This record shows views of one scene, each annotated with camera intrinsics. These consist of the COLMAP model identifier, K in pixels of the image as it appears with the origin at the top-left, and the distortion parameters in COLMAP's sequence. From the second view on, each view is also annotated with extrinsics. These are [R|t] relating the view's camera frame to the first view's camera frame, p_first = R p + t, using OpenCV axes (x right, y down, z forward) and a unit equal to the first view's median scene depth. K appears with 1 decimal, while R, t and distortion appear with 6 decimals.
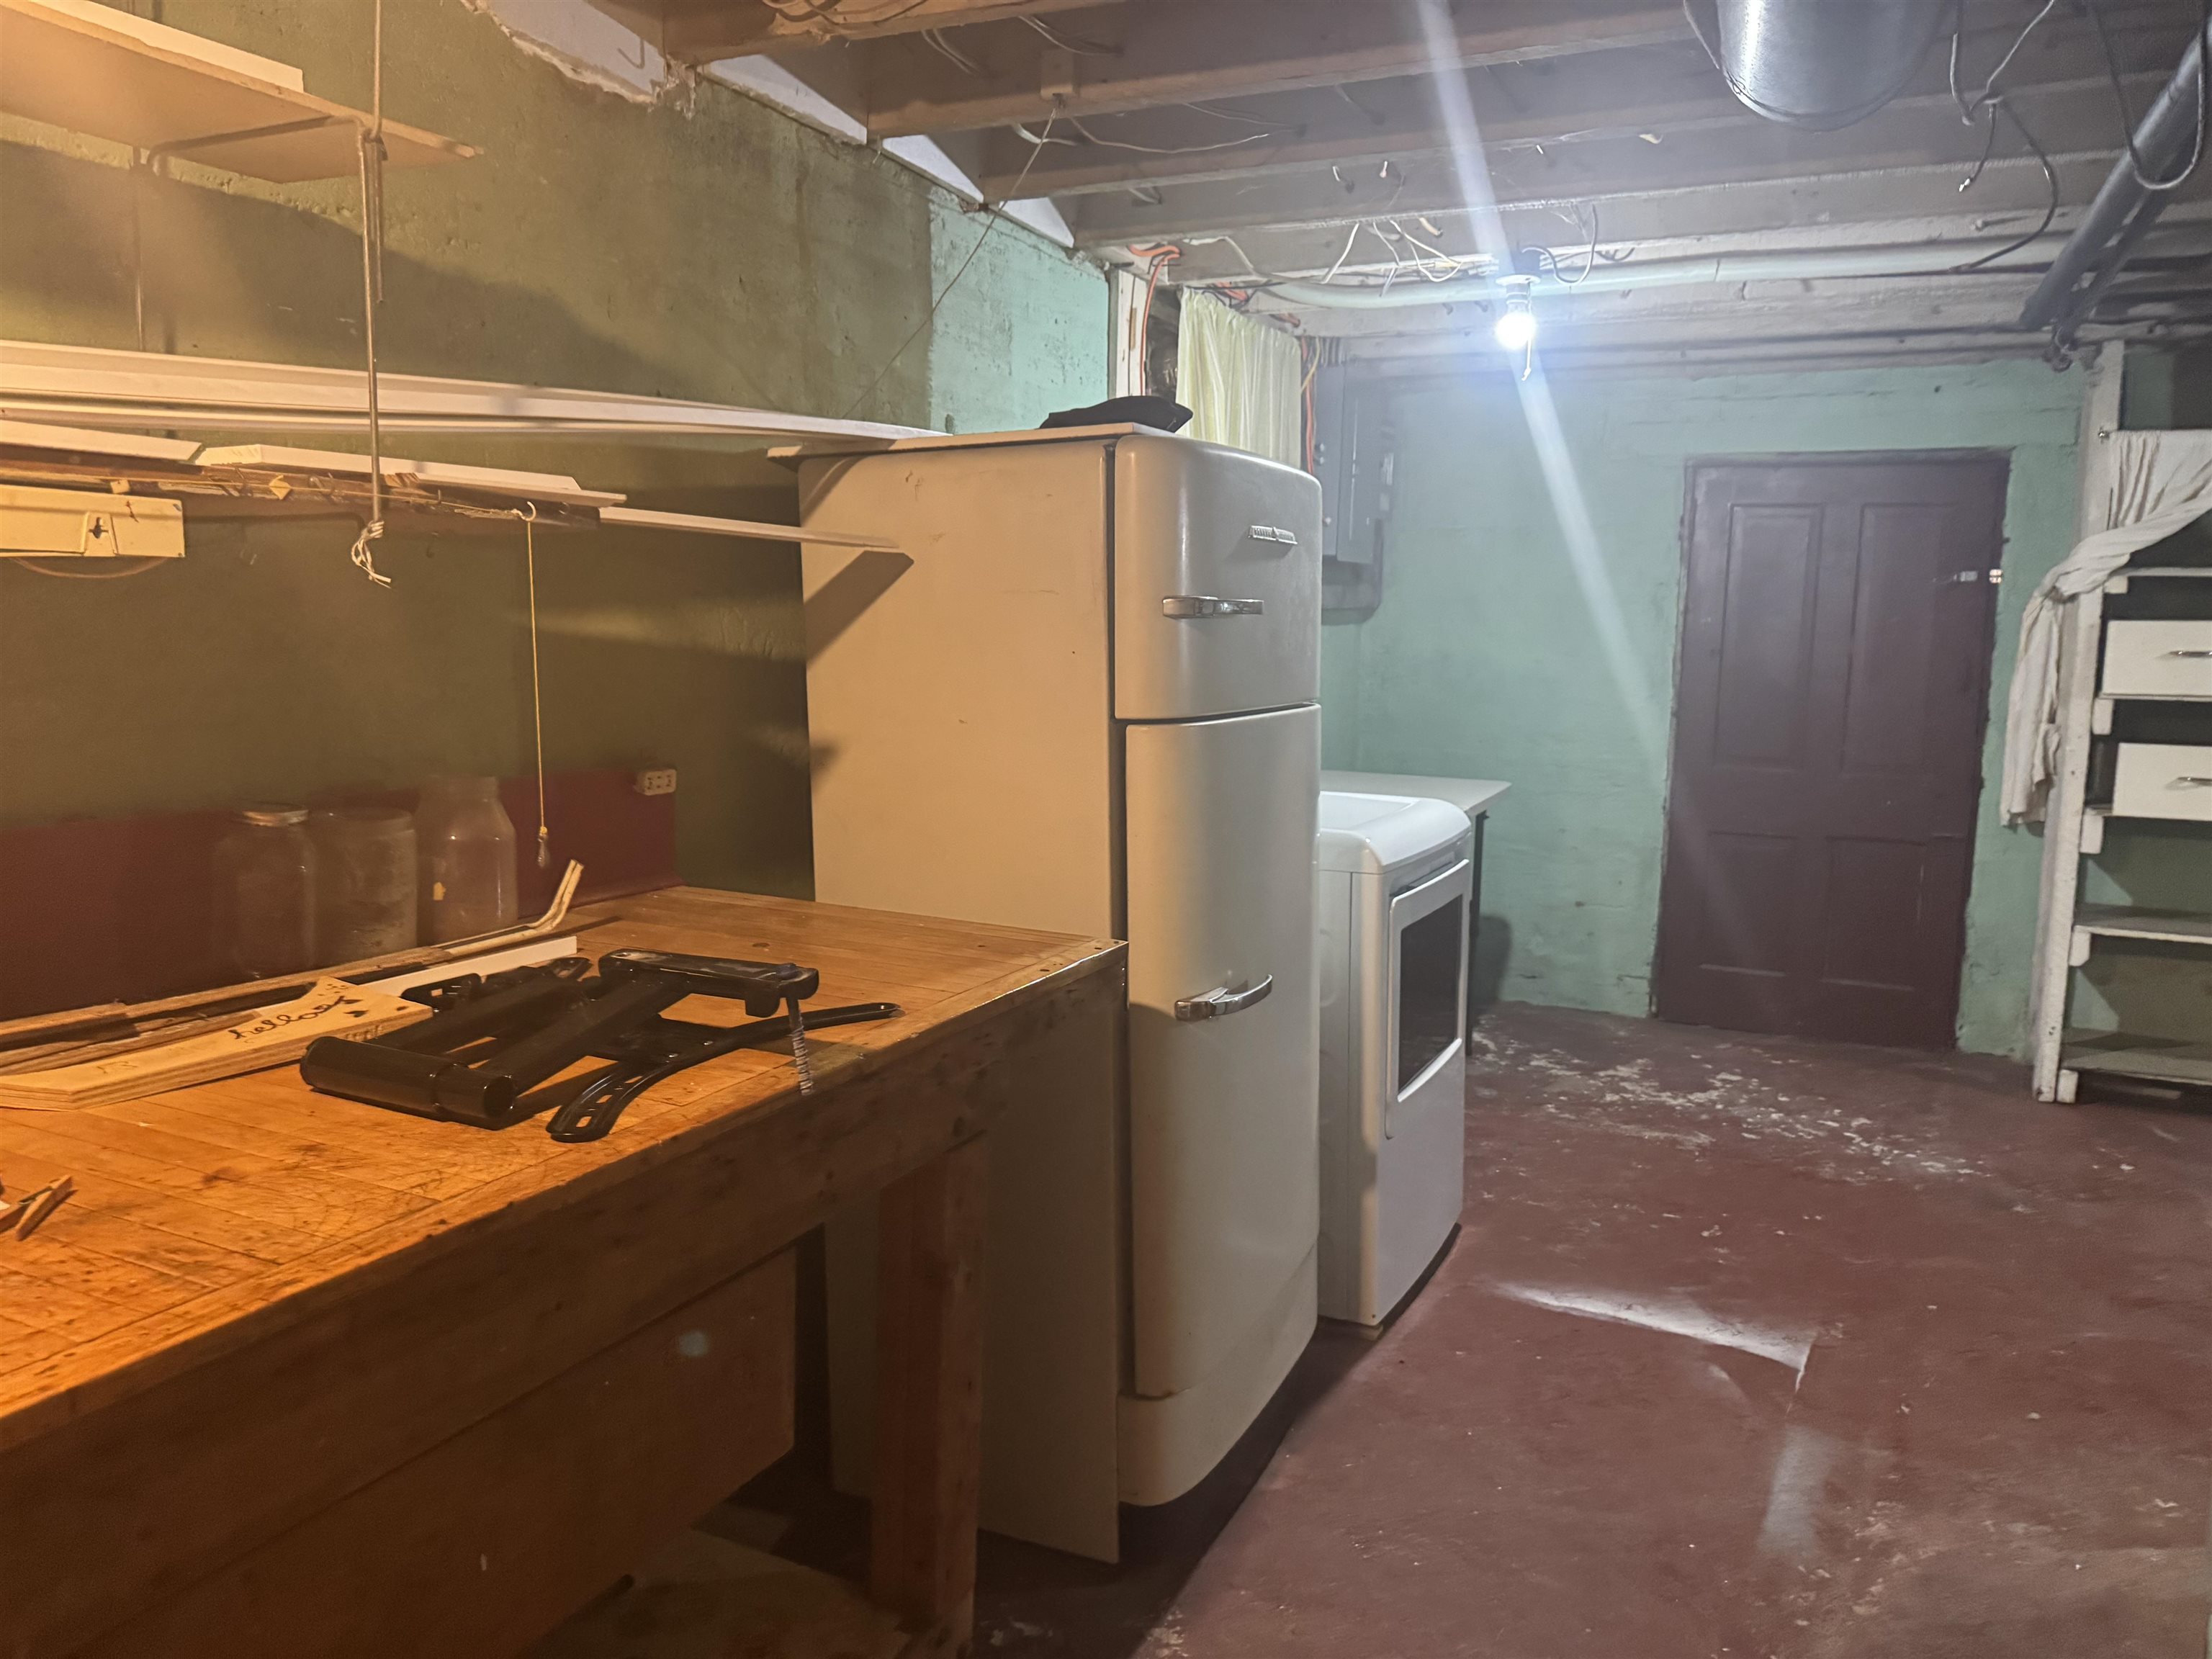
lens RADIAL K [[1555.0, 0, 1106.0], [0, 1555.0, 829.5], [0, 0, 1]] dist [0.098450, -0.190055]
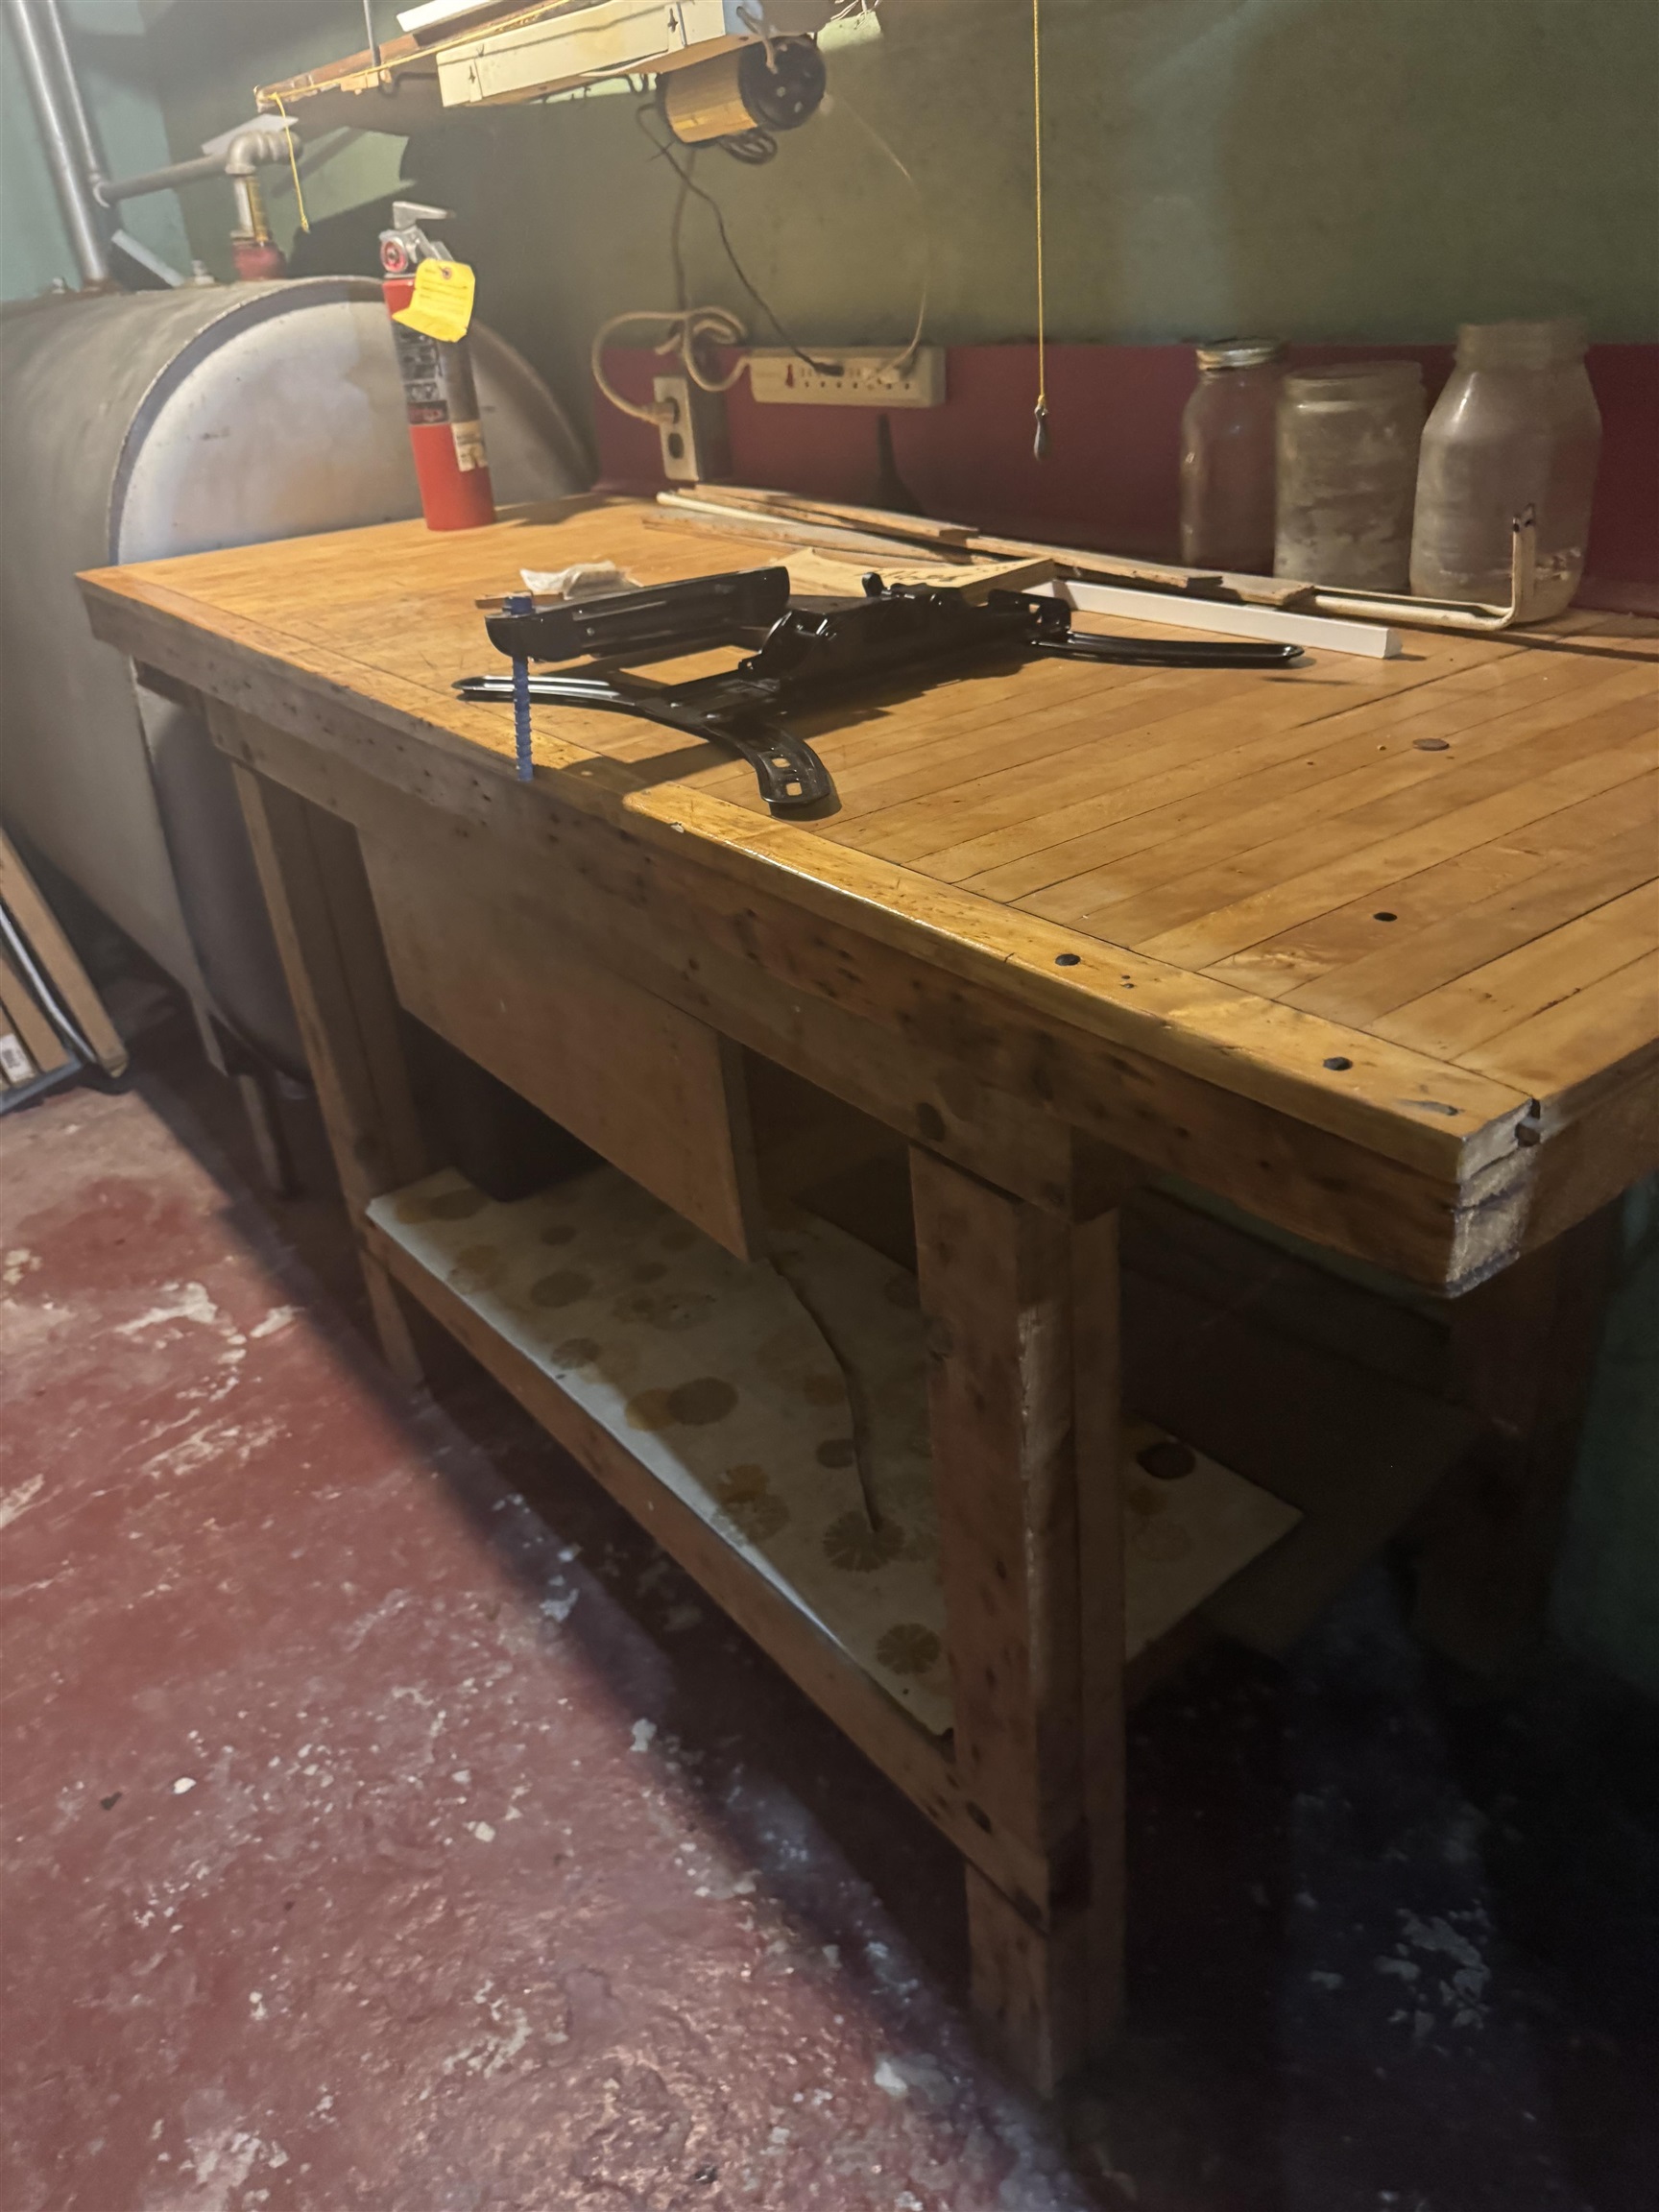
lens RADIAL K [[1555.0, 0, 857.1], [0, 1555.0, 1109.7], [0, 0, 1]] dist [0.098450, -0.190055]
pose [[-0.456447, 0.437108, -0.774979, 0.347704], [-0.058424, 0.854403, 0.516316, -0.085182], [0.887830, 0.280949, -0.364452, 1.293208]]
